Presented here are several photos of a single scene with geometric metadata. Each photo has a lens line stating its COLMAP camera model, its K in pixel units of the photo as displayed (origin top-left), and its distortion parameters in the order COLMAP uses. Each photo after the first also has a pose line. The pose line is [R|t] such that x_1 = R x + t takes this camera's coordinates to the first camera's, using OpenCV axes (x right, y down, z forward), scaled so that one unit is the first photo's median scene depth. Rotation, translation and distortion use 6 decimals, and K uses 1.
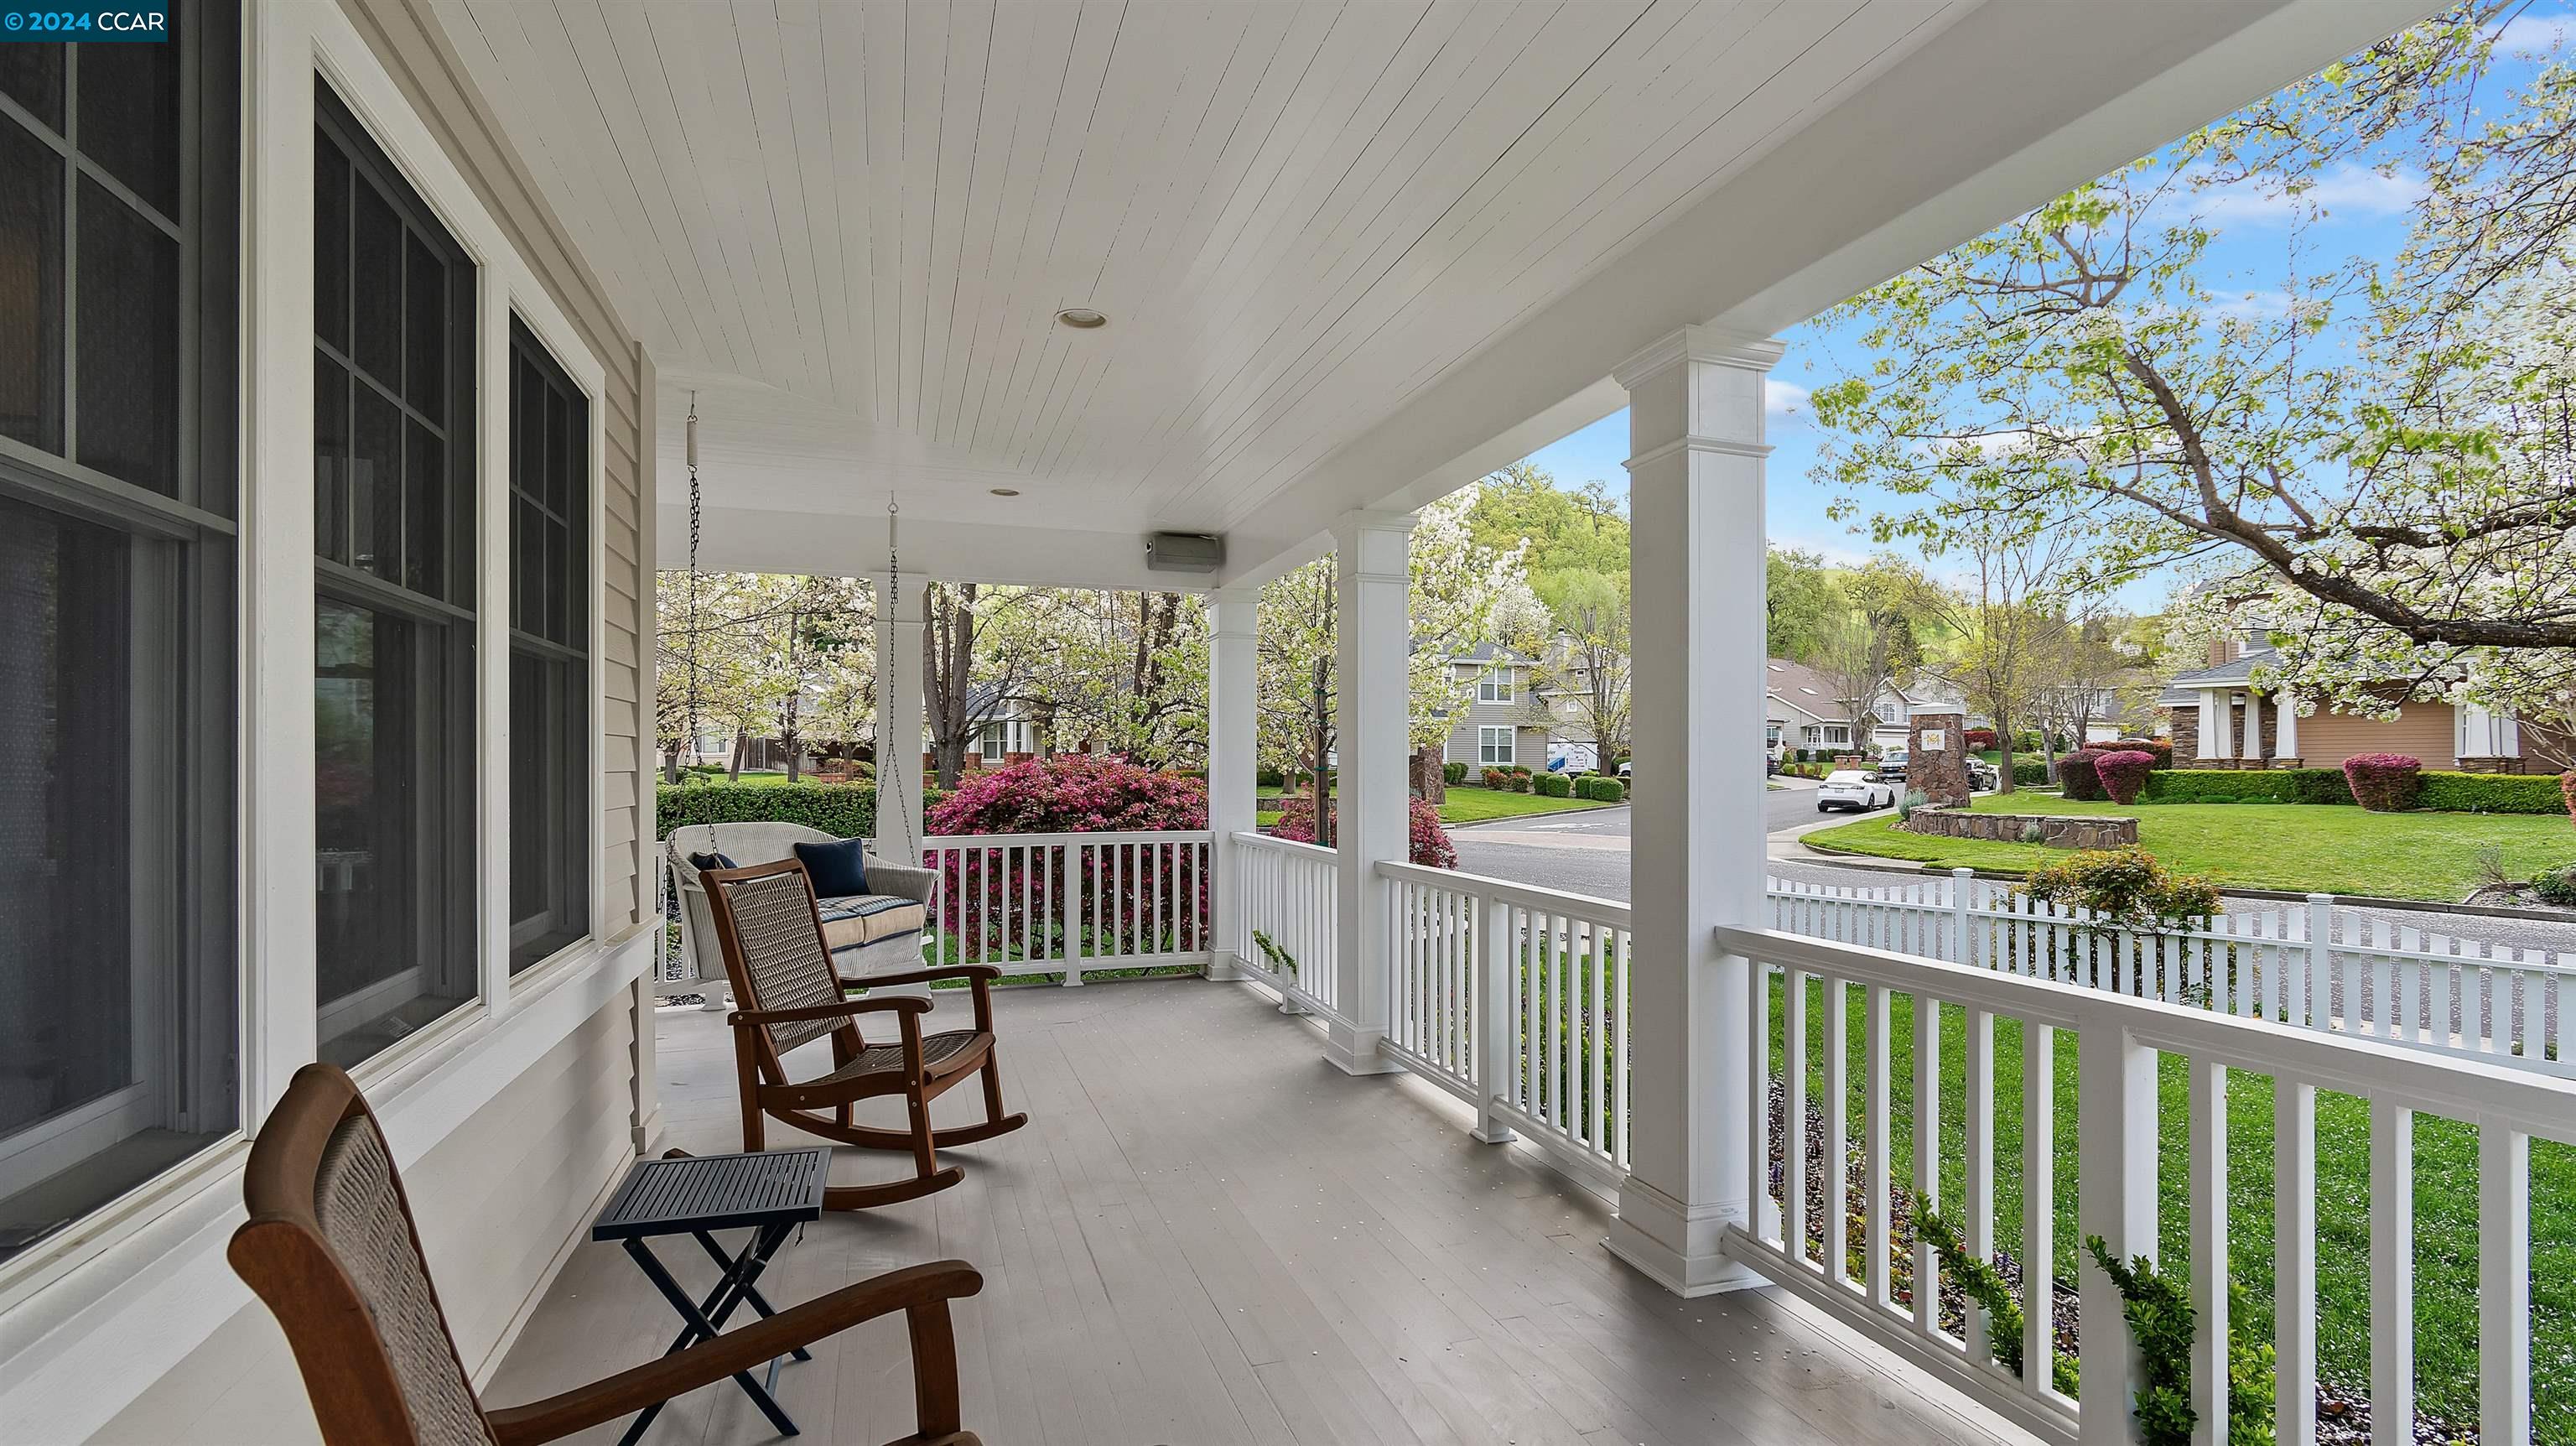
lens RADIAL K [[1185.0, 0, 1323.7], [0, 1185.0, 766.2], [0, 0, 1]] dist [-0.002666, 0.000274]
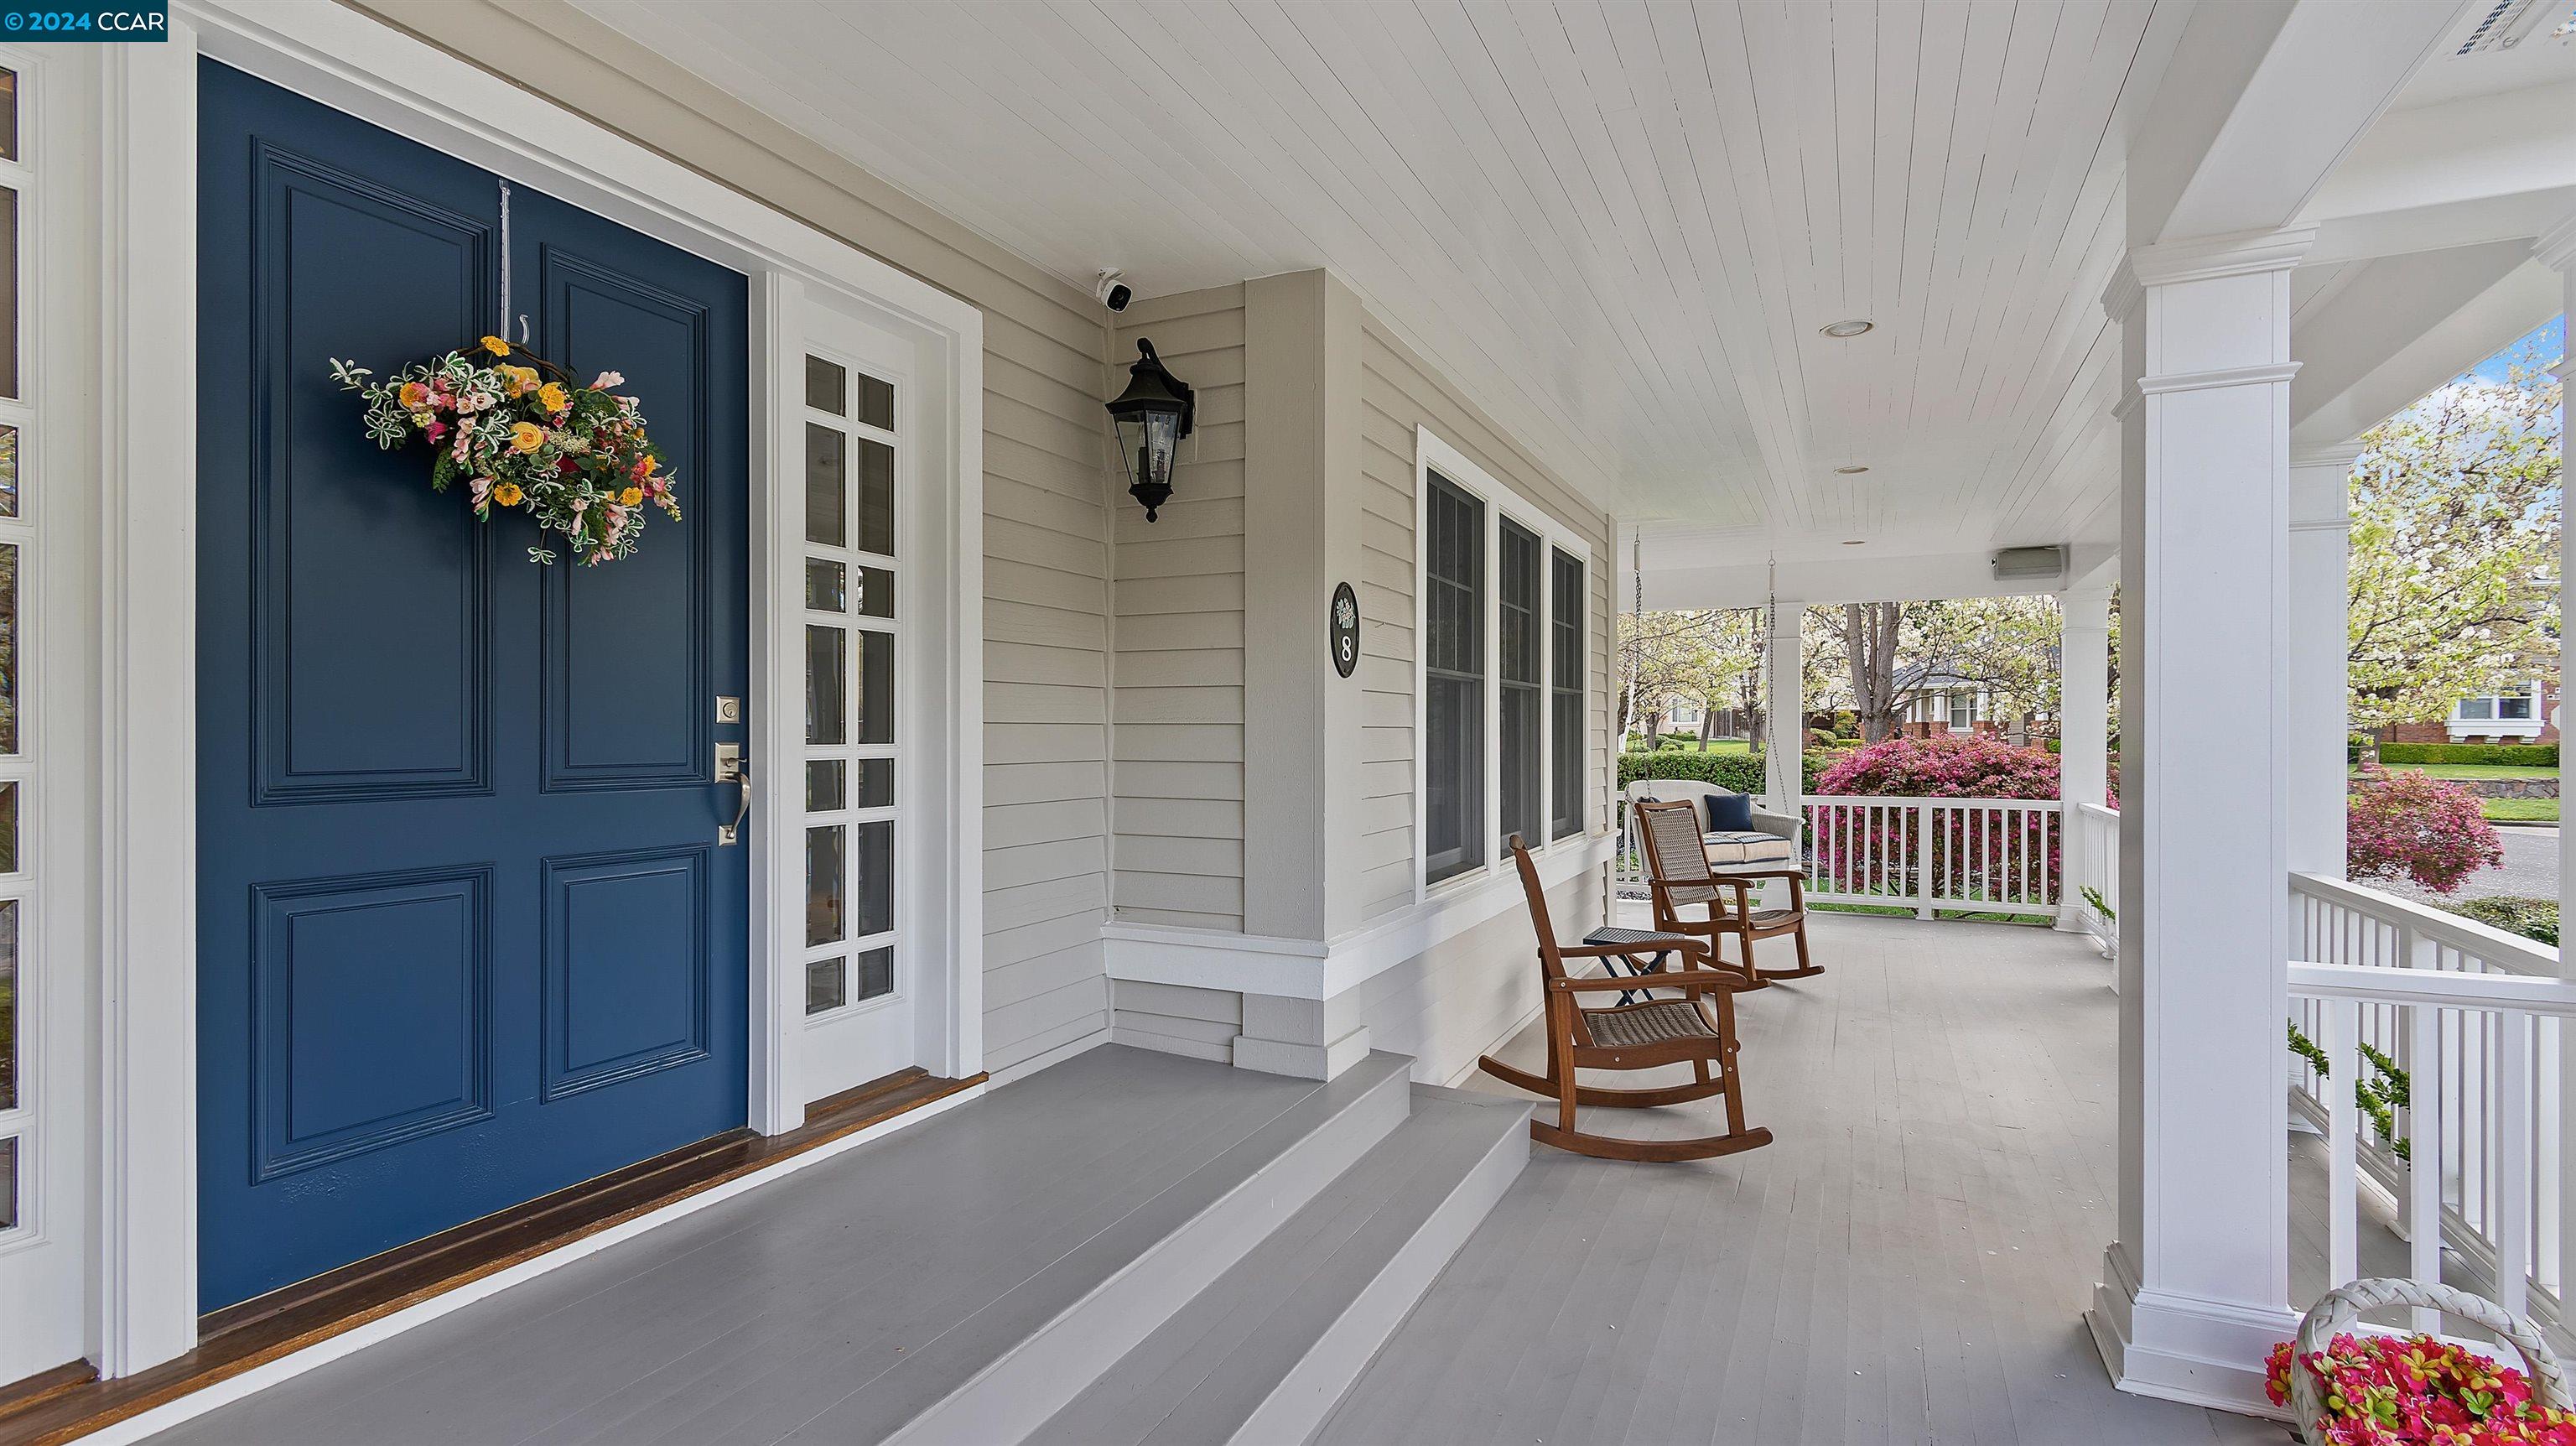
lens RADIAL K [[1185.0, 0, 1303.5], [0, 1185.0, 728.9], [0, 0, 1]] dist [-0.002666, 0.000274]
pose [[0.701292, -0.000254, -0.712874, 0.214200], [-0.002101, 0.999995, -0.002423, -0.011172], [0.712871, 0.003197, 0.701288, -0.335002]]
